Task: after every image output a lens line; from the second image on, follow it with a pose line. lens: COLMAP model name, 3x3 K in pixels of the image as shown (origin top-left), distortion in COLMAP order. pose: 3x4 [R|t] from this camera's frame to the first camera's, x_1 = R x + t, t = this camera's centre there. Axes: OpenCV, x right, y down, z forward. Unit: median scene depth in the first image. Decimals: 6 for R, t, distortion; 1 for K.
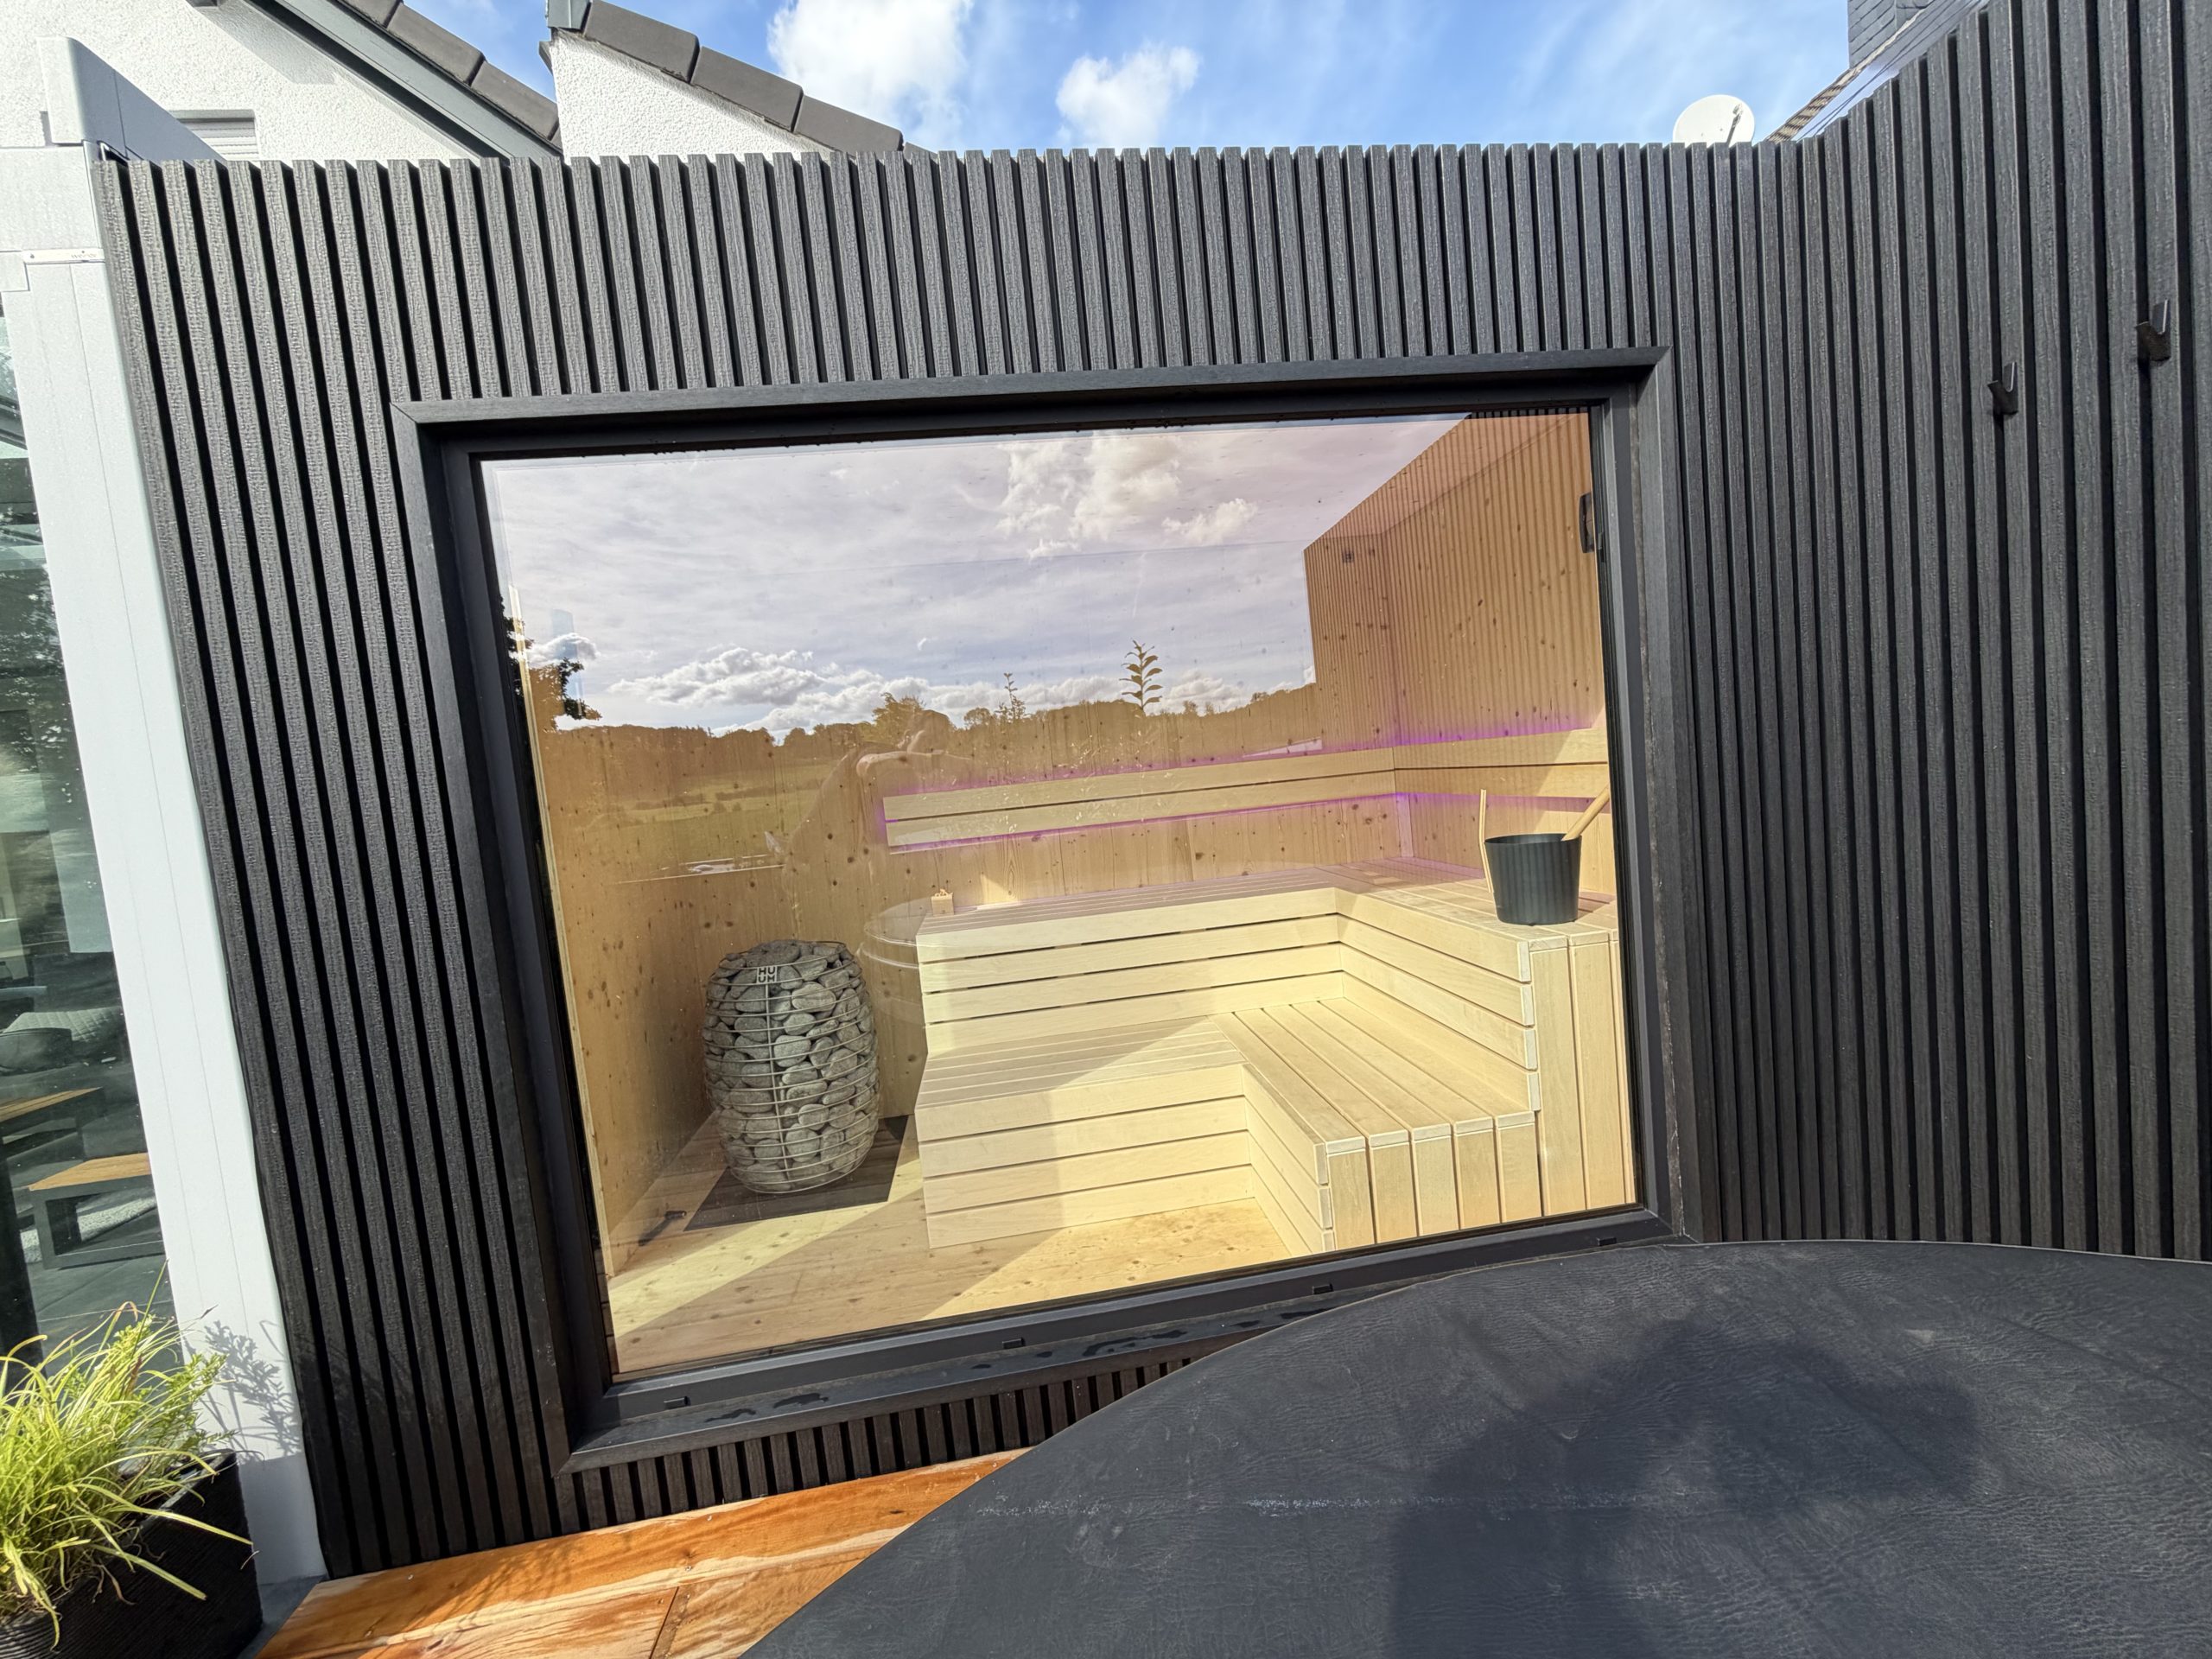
lens RADIAL K [[873.8, 0, 1116.1], [0, 873.8, 829.9], [0, 0, 1]] dist [0.000381, -0.000226]
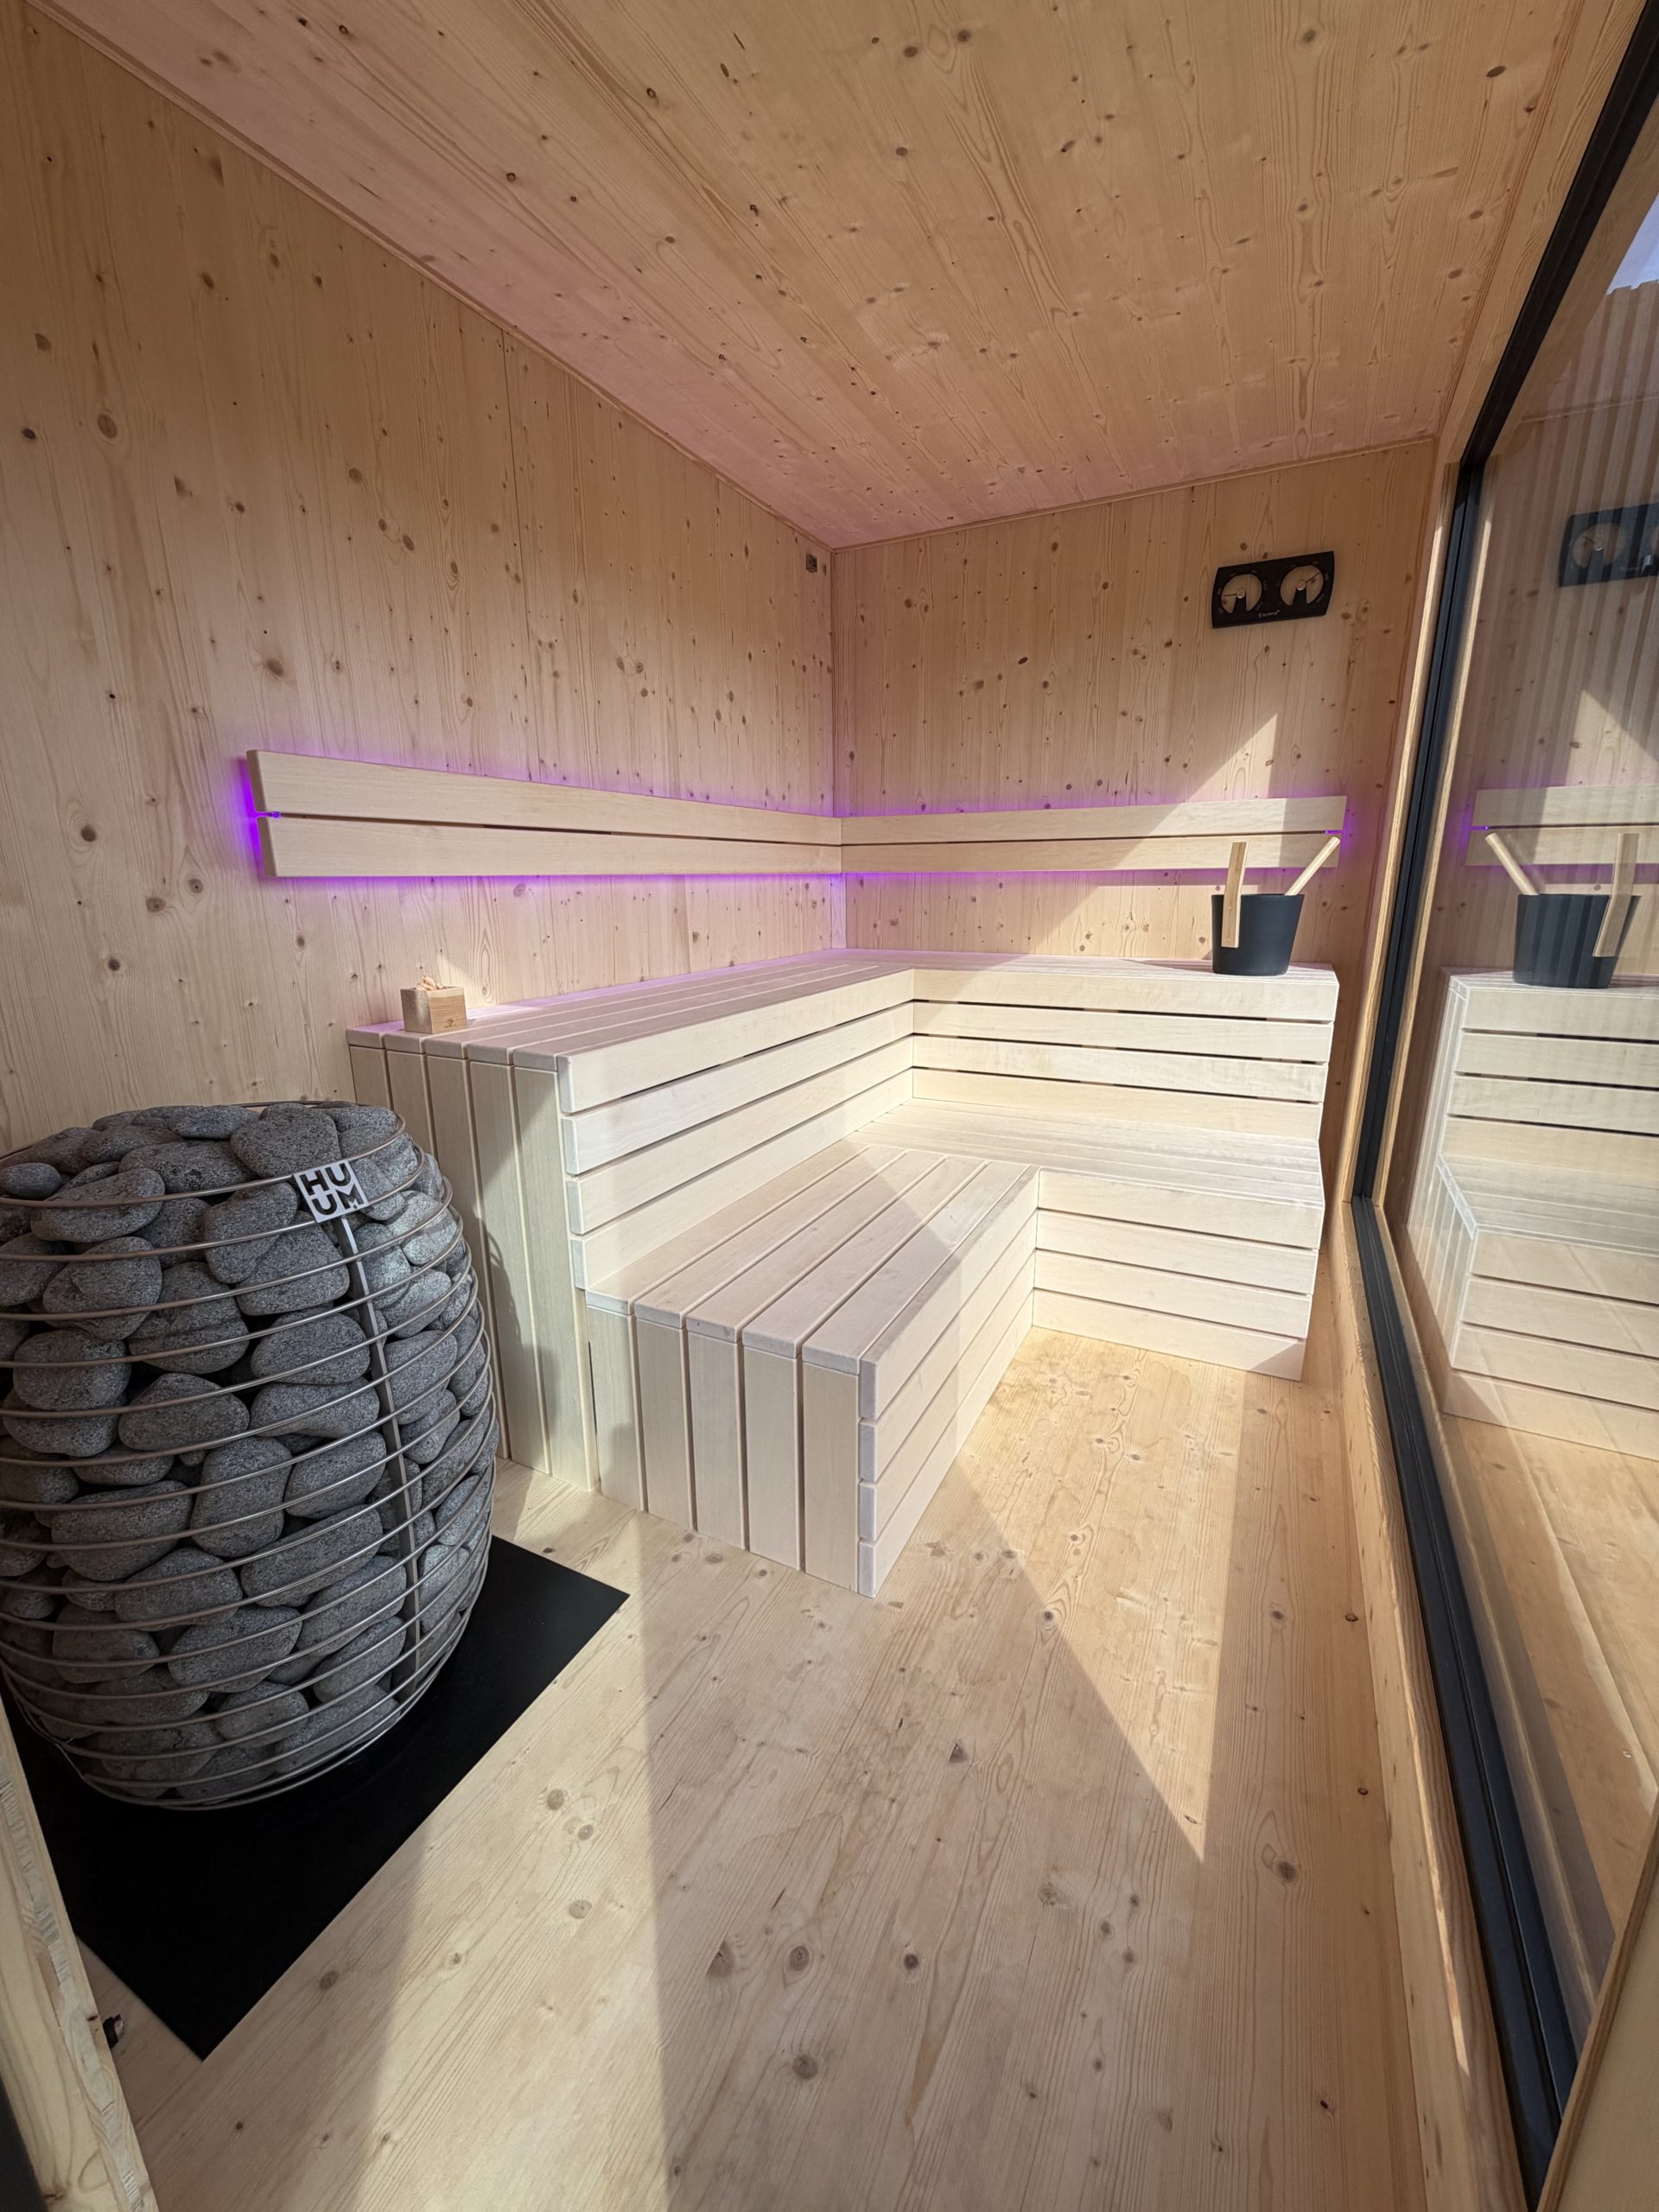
lens RADIAL K [[873.8, 0, 828.9], [0, 873.8, 1100.1], [0, 0, 1]] dist [0.000381, -0.000226]
pose [[0.567299, -0.113629, 0.815635, -0.627322], [0.010374, 0.991342, 0.130892, 0.100054], [-0.823447, -0.065793, 0.563566, 0.729610]]
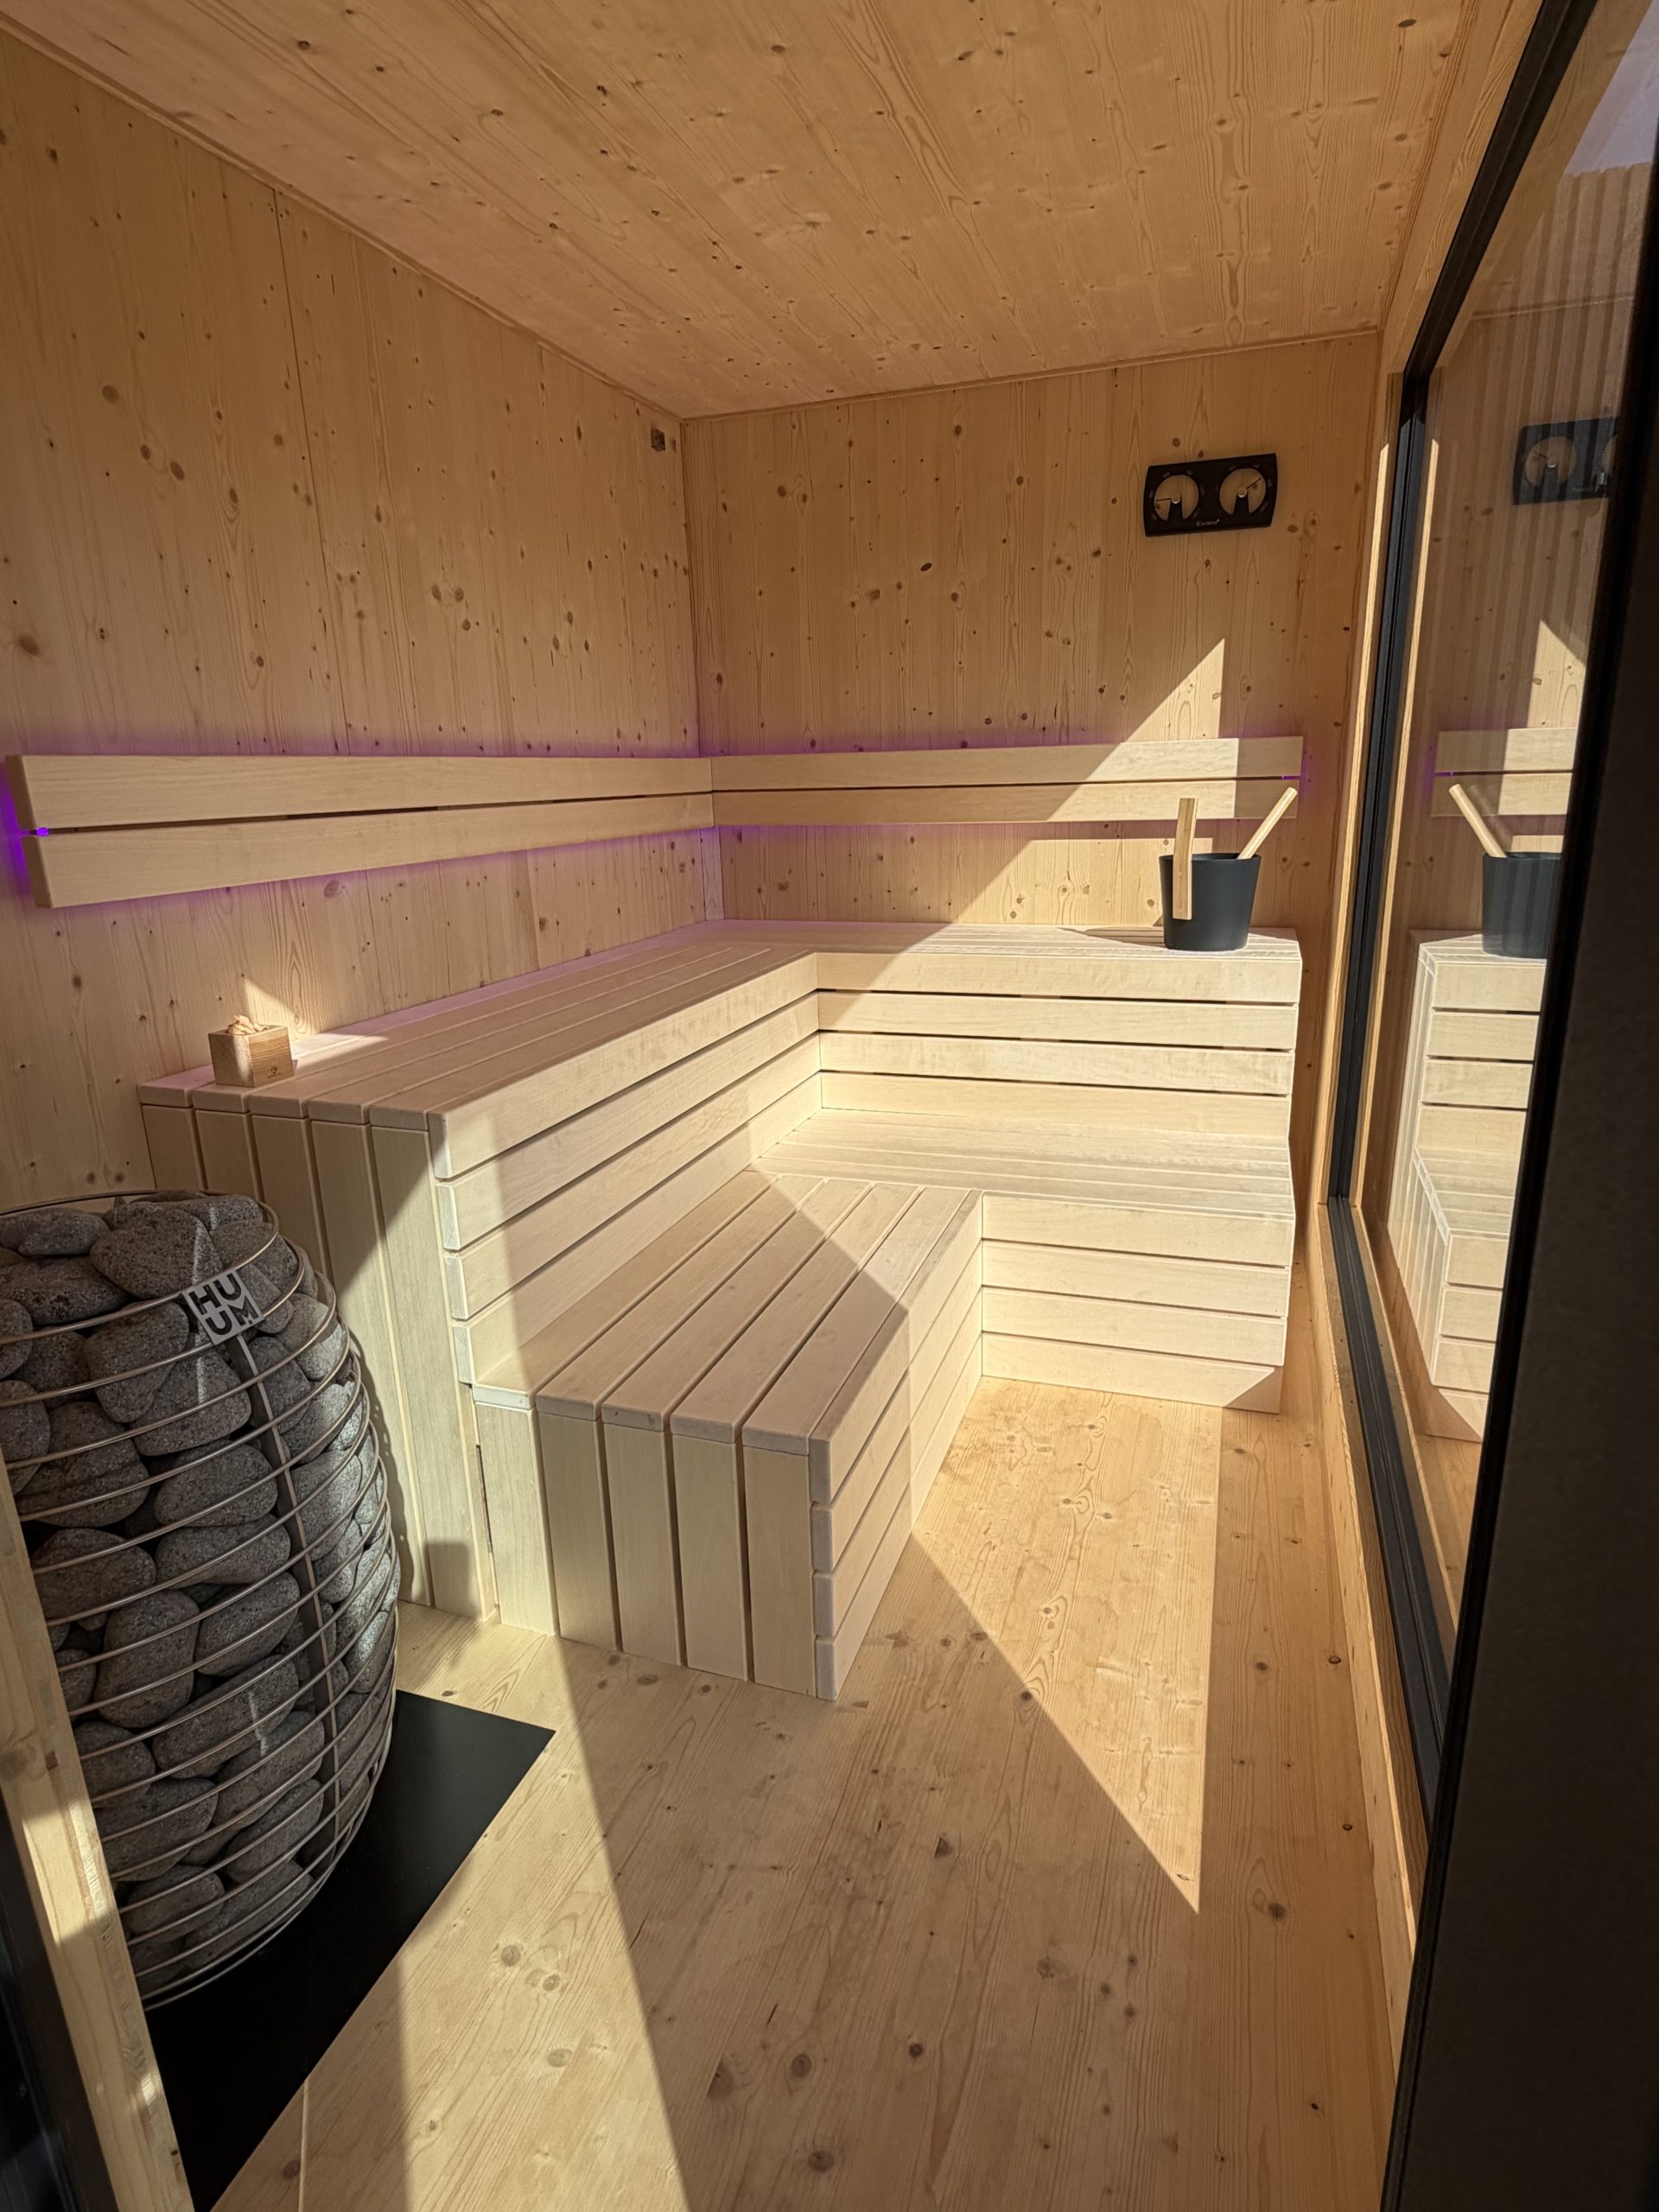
lens RADIAL K [[1164.8, 0, 830.5], [0, 1164.8, 1104.0], [0, 0, 1]] dist [-0.001027, 0.000075]
pose [[0.451180, -0.159229, 0.878113, -0.717710], [0.045490, 0.986778, 0.155560, 0.051746], [-0.891273, -0.030240, 0.452458, 0.712399]]
